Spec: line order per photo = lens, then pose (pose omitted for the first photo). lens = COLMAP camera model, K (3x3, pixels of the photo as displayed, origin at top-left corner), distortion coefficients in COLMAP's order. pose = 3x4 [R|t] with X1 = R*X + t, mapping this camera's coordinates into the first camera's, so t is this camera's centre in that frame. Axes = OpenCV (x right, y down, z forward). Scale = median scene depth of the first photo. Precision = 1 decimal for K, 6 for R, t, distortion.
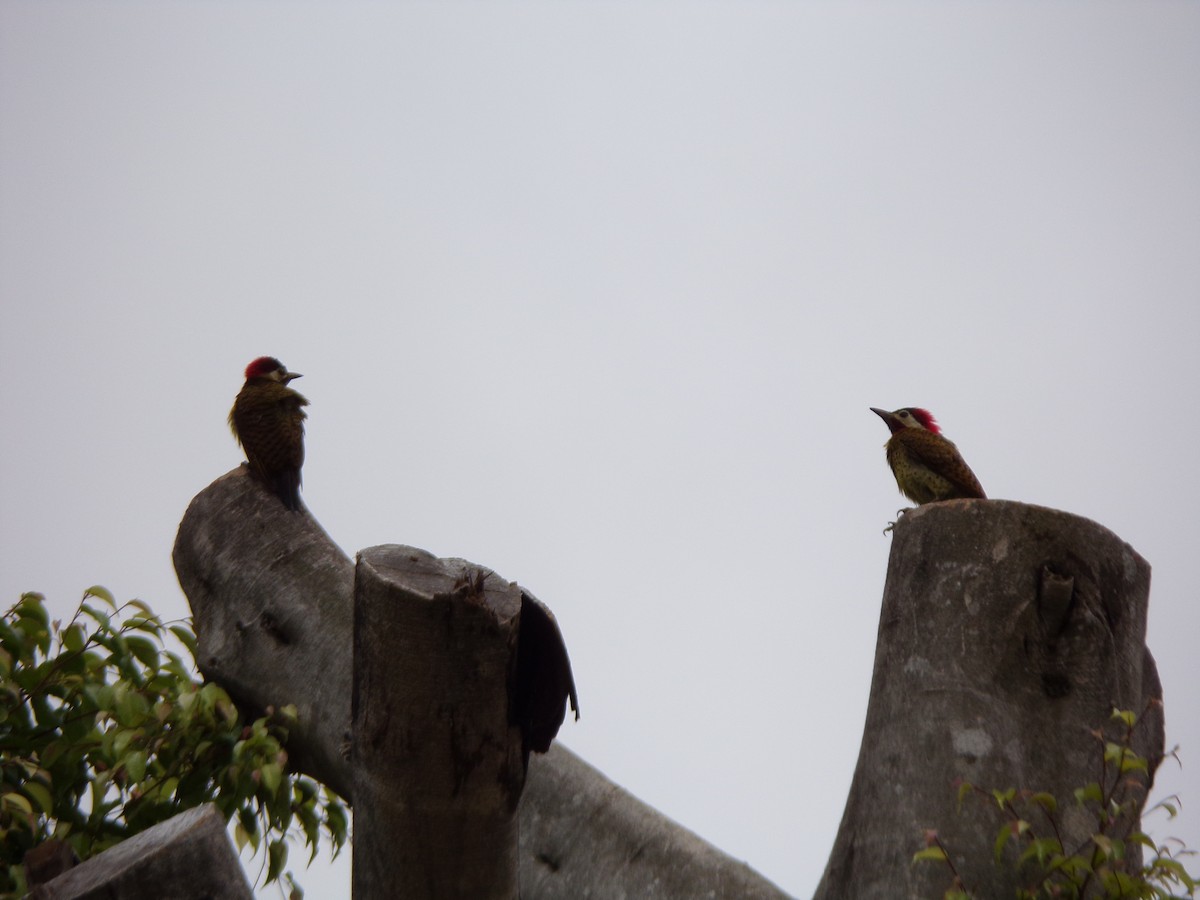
lens RADIAL K [[482.6, 0, 599.6], [0, 482.6, 452.3], [0, 0, 1]] dist [0.011378, -0.000268]
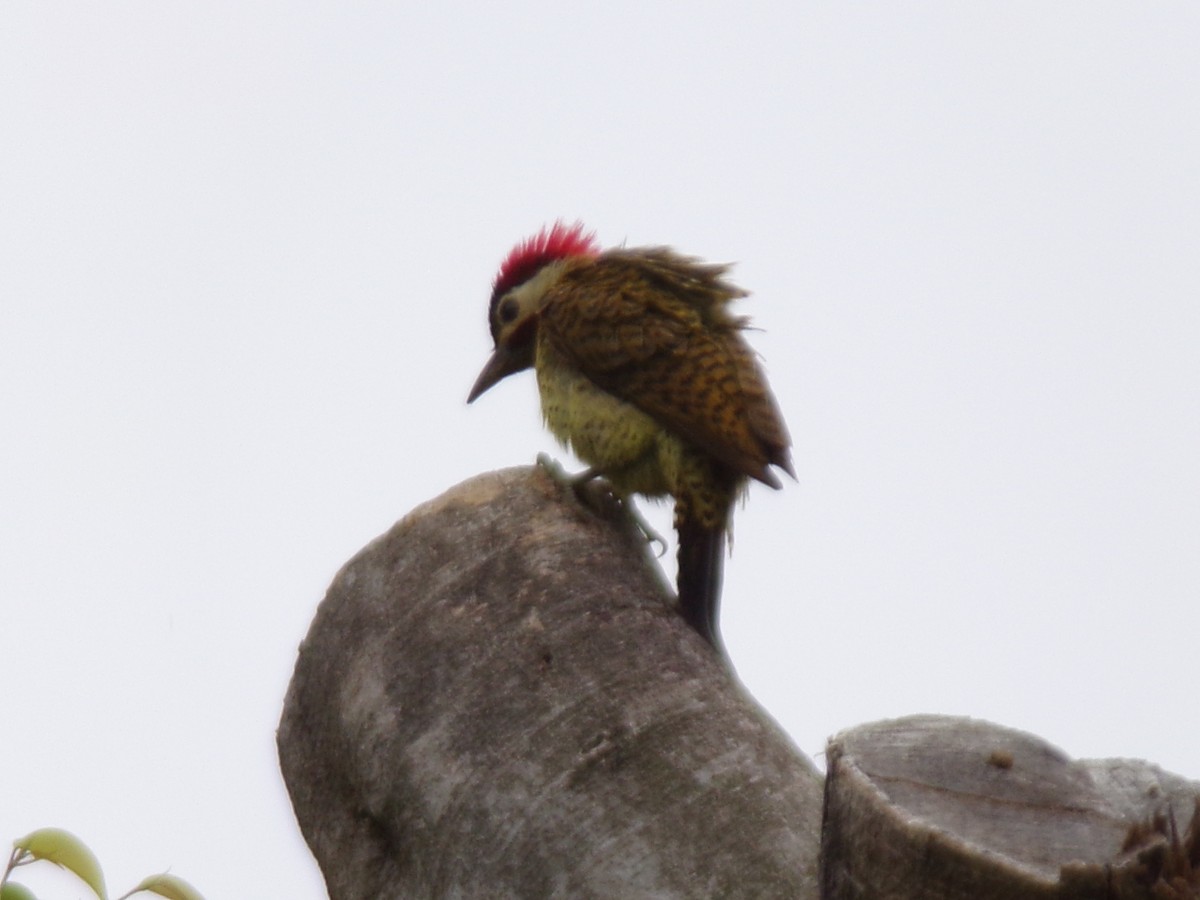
lens RADIAL K [[482.6, 0, 600.9], [0, 482.6, 449.6], [0, 0, 1]] dist [0.011378, -0.000268]
pose [[0.605319, 0.013242, -0.795873, -0.373954], [-0.008115, 0.999912, 0.010466, 0.006366], [0.795942, 0.000123, 0.605373, 0.756863]]
